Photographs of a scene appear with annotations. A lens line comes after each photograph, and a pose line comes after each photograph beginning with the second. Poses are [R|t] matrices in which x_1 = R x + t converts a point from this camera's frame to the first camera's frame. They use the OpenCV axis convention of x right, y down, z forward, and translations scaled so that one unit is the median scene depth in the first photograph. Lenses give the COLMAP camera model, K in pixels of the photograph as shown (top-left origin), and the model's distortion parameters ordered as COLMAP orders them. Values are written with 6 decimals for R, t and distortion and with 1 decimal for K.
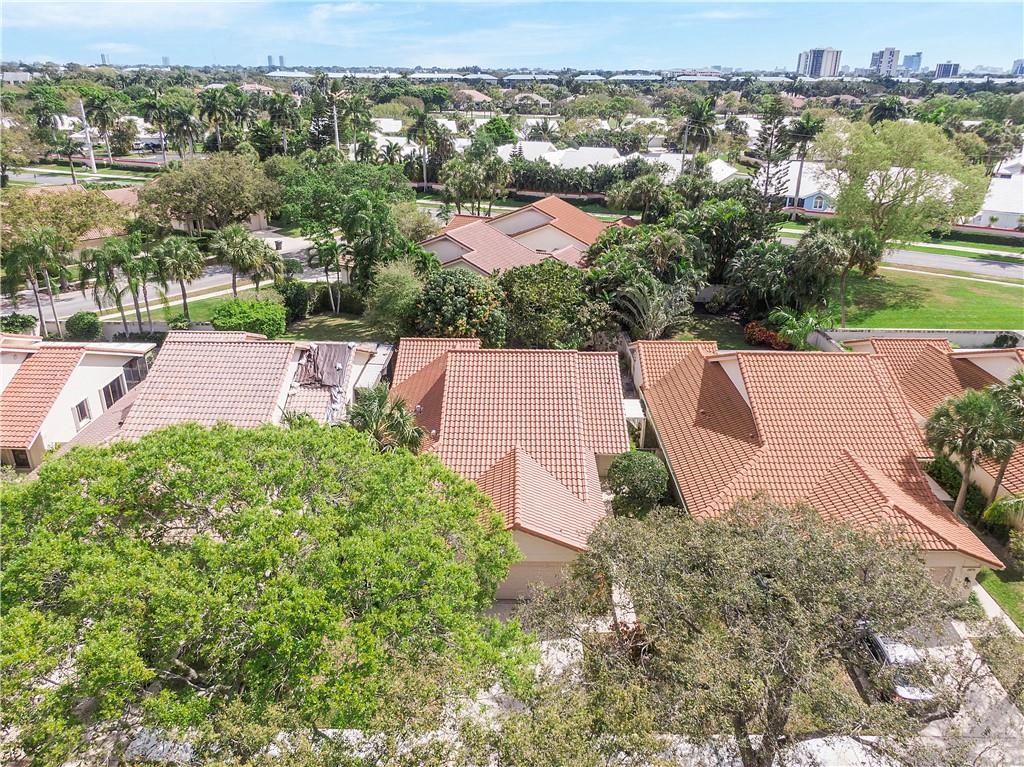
lens RADIAL K [[715.6, 0, 507.3], [0, 715.6, 385.4], [0, 0, 1]] dist [0.030137, -0.067233]
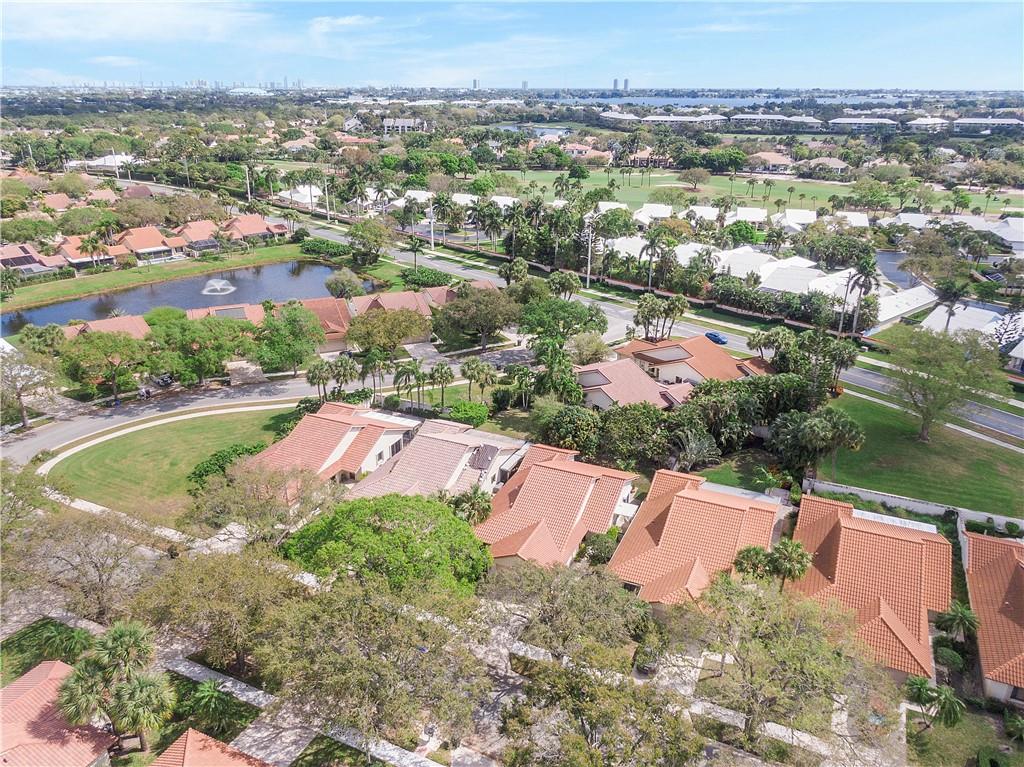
lens RADIAL K [[712.6, 0, 513.6], [0, 712.6, 384.9], [0, 0, 1]] dist [0.035562, -0.059823]
pose [[0.910396, 0.147764, -0.386453, 0.416219], [-0.155642, 0.987752, 0.011019, -0.191954], [0.383348, 0.050116, 0.922243, -0.610752]]
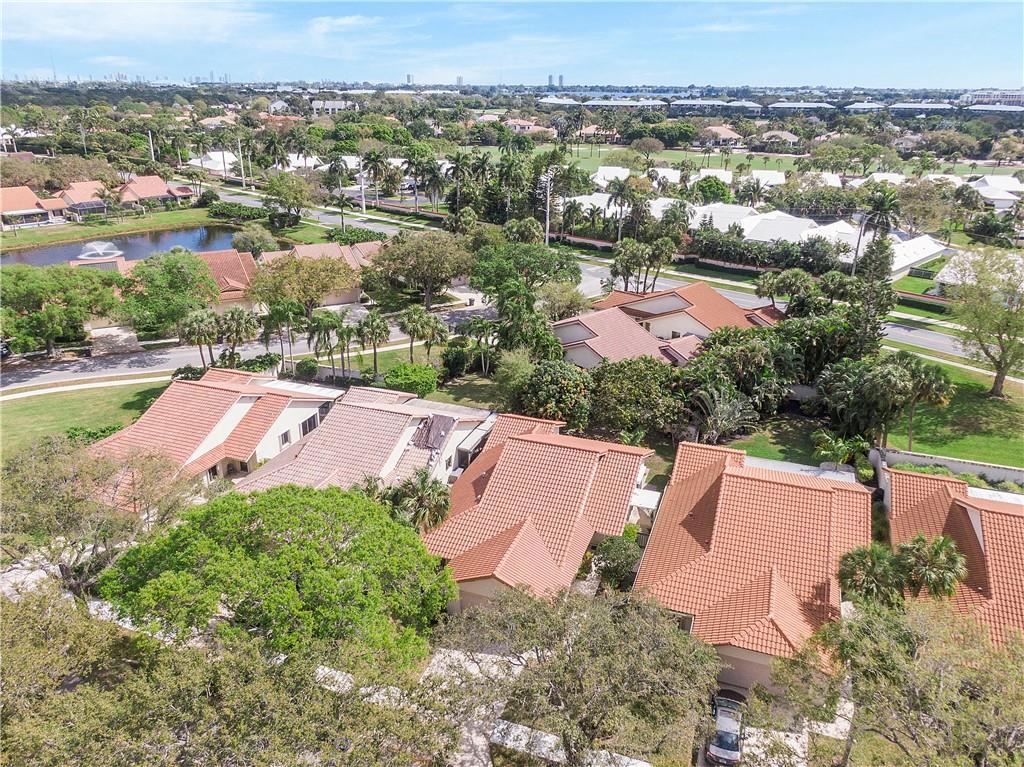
lens RADIAL K [[712.6, 0, 513.6], [0, 712.6, 384.9], [0, 0, 1]] dist [0.035562, -0.059823]
pose [[0.941961, 0.125233, -0.311492, 0.233233], [-0.131131, 0.991363, 0.002028, -0.103420], [0.309055, 0.038936, 0.950247, -0.213914]]
